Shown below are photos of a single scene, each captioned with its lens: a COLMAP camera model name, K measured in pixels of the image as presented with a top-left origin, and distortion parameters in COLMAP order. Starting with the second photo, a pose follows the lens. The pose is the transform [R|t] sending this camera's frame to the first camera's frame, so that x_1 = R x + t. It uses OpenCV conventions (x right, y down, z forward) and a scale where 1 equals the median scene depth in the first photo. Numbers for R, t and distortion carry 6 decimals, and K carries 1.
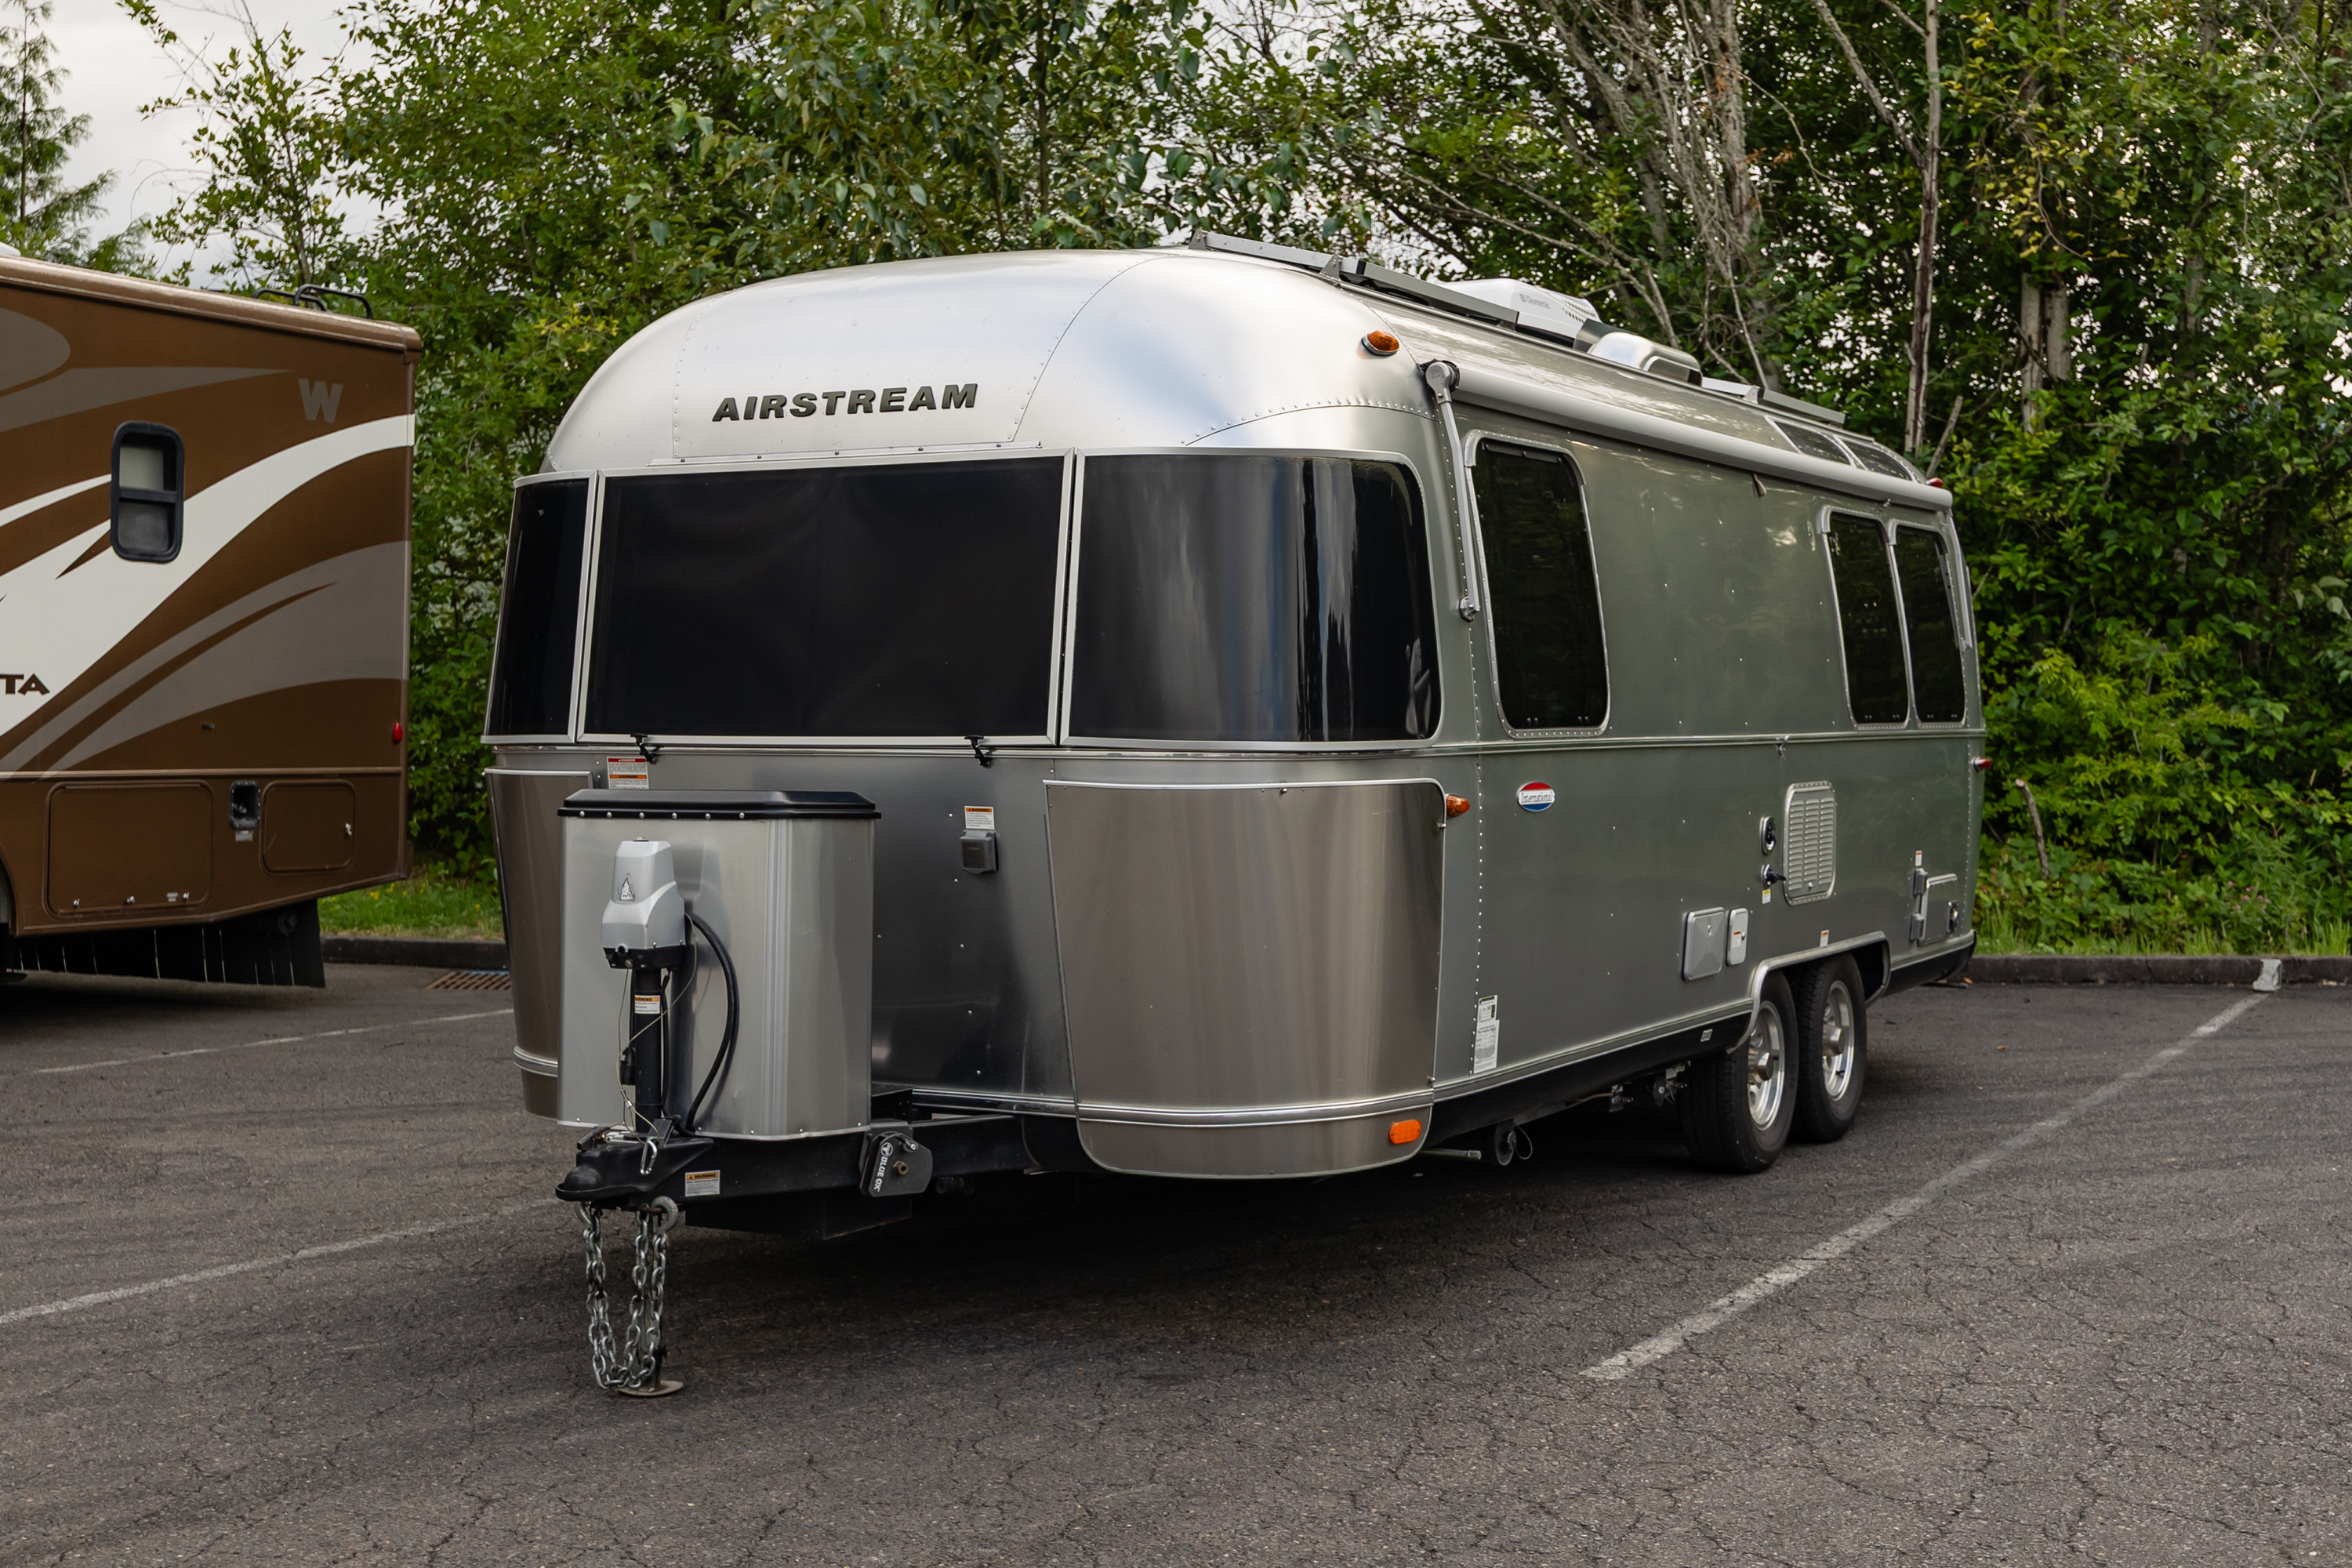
lens RADIAL K [[2549.2, 0, 1176.0], [0, 2549.2, 784.0], [0, 0, 1]] dist [-0.004823, 0.014179]
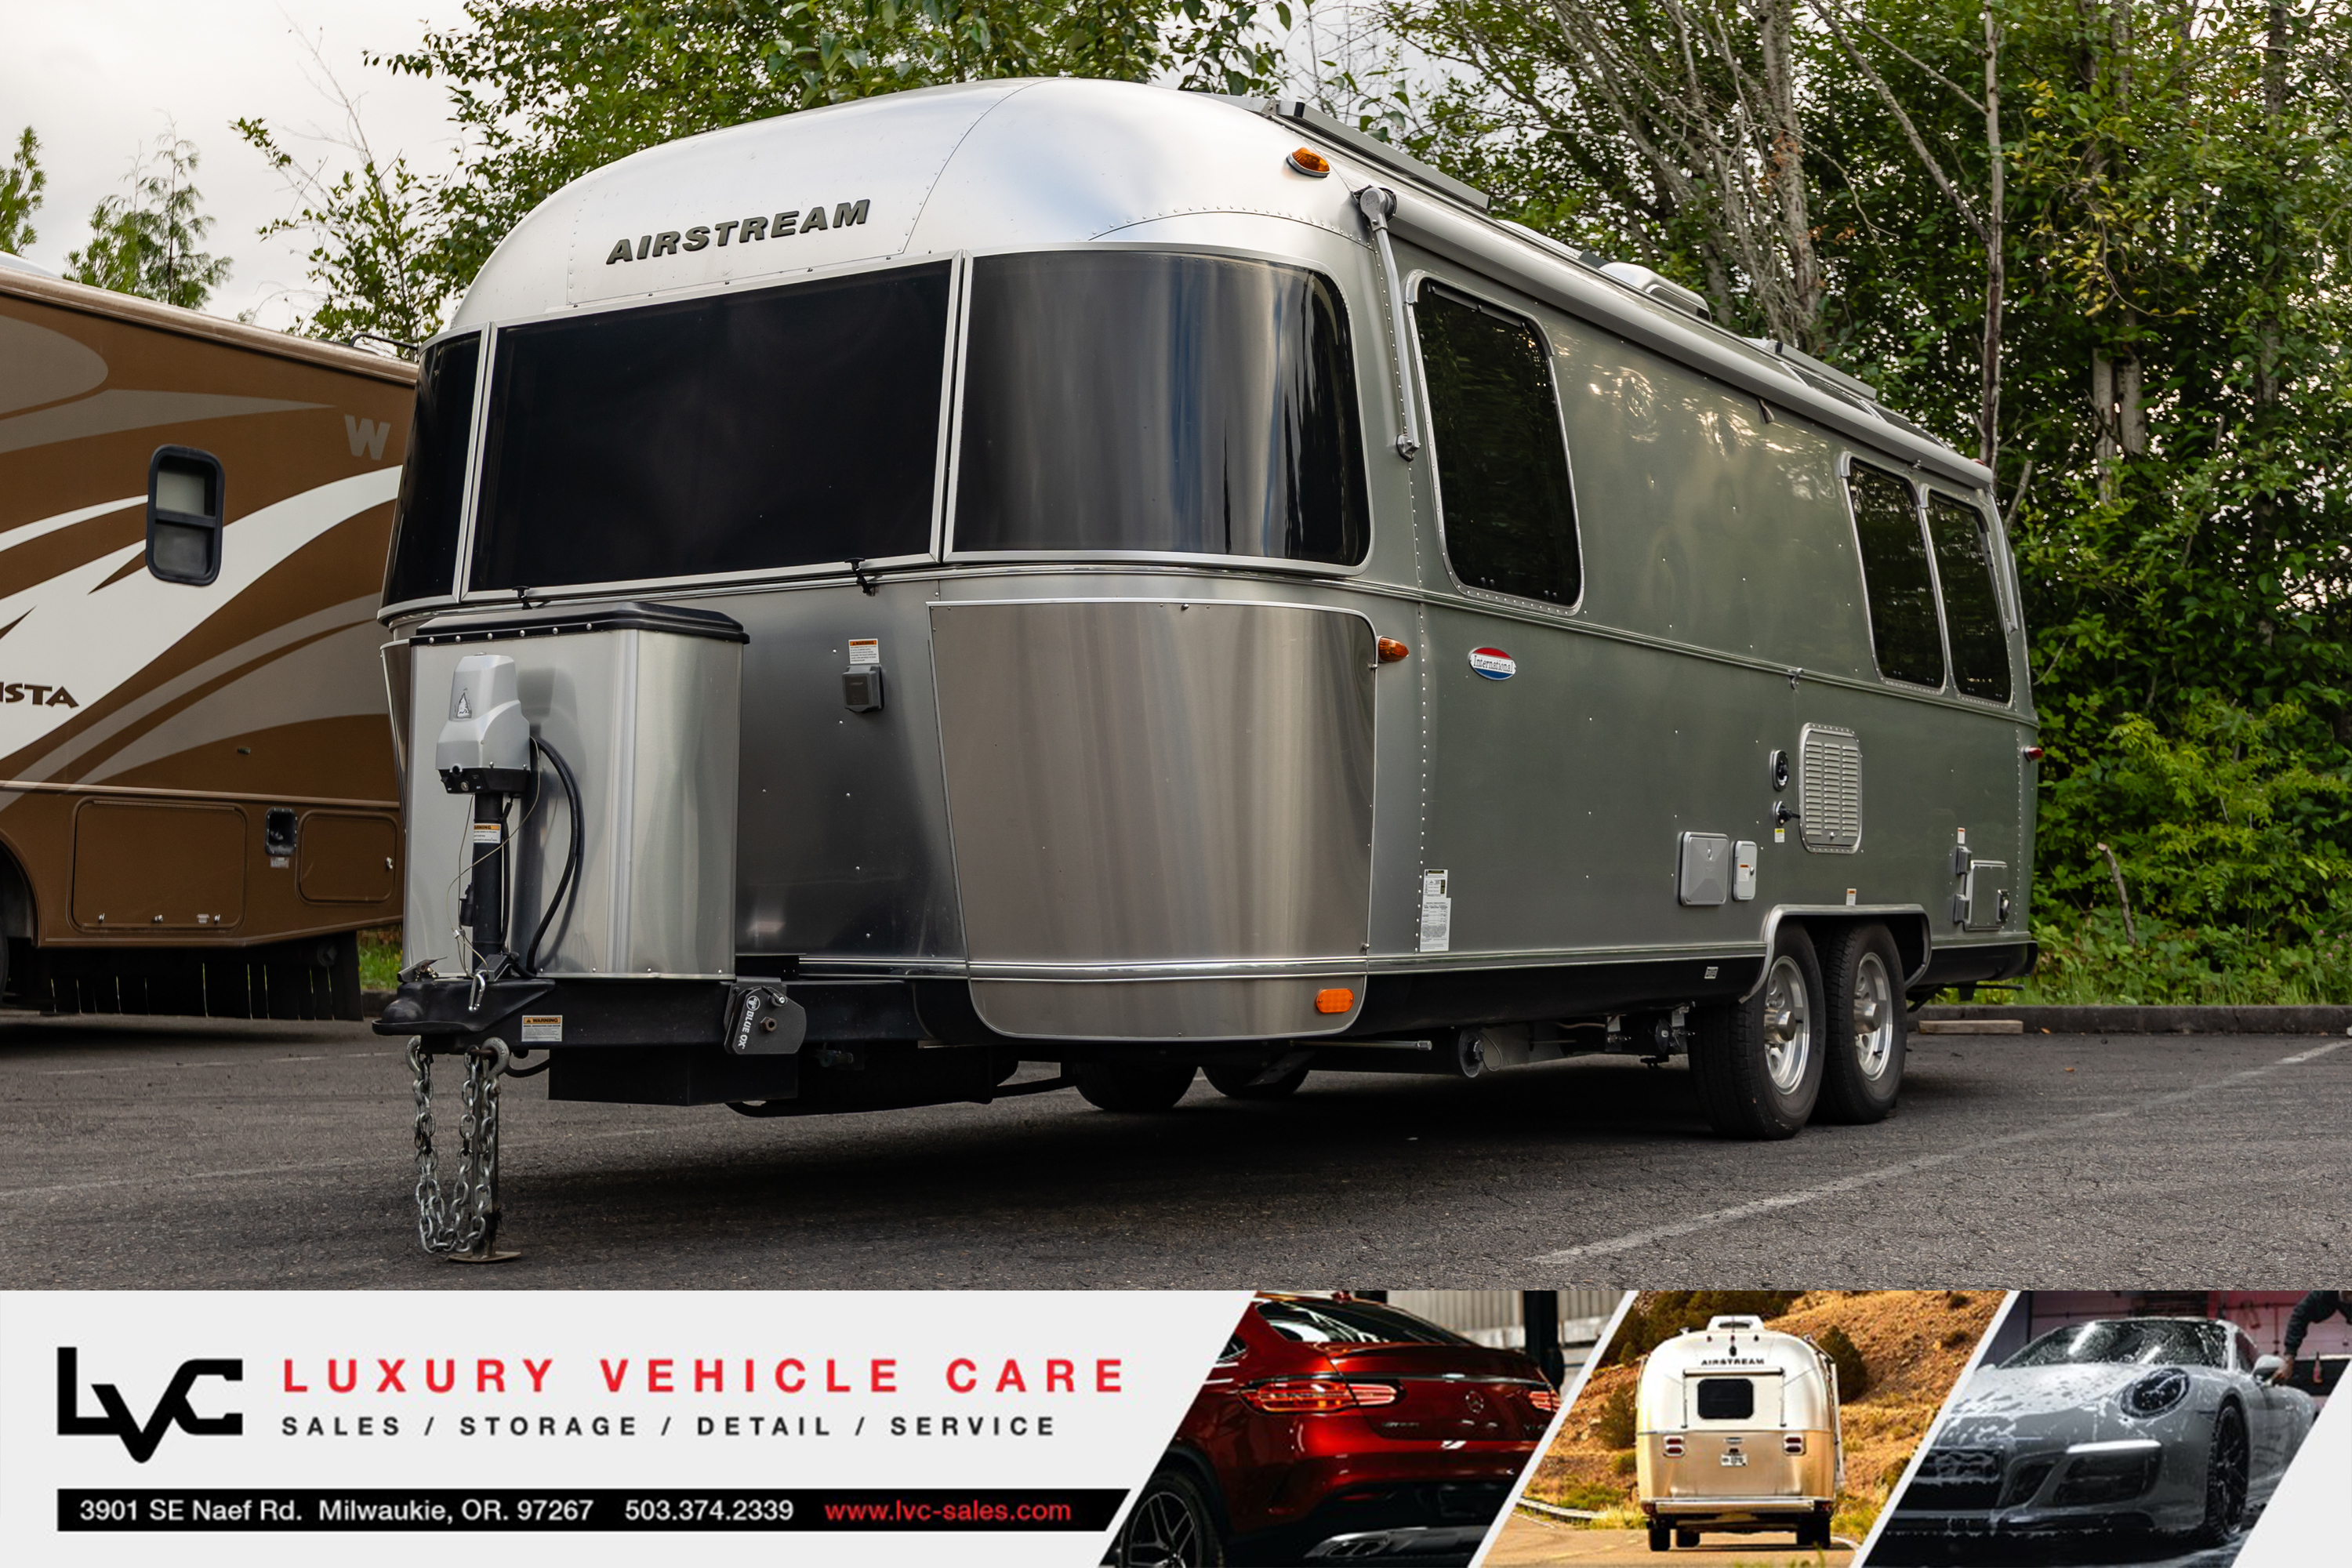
lens RADIAL K [[2436.3, 0, 1169.5], [0, 2436.3, 793.1], [0, 0, 1]] dist [-0.003641, 0.007488]
pose [[0.998190, -0.007525, -0.059665, 0.049484], [0.003316, 0.997518, -0.070337, 0.073235], [0.060046, 0.070012, 0.995737, 0.075567]]
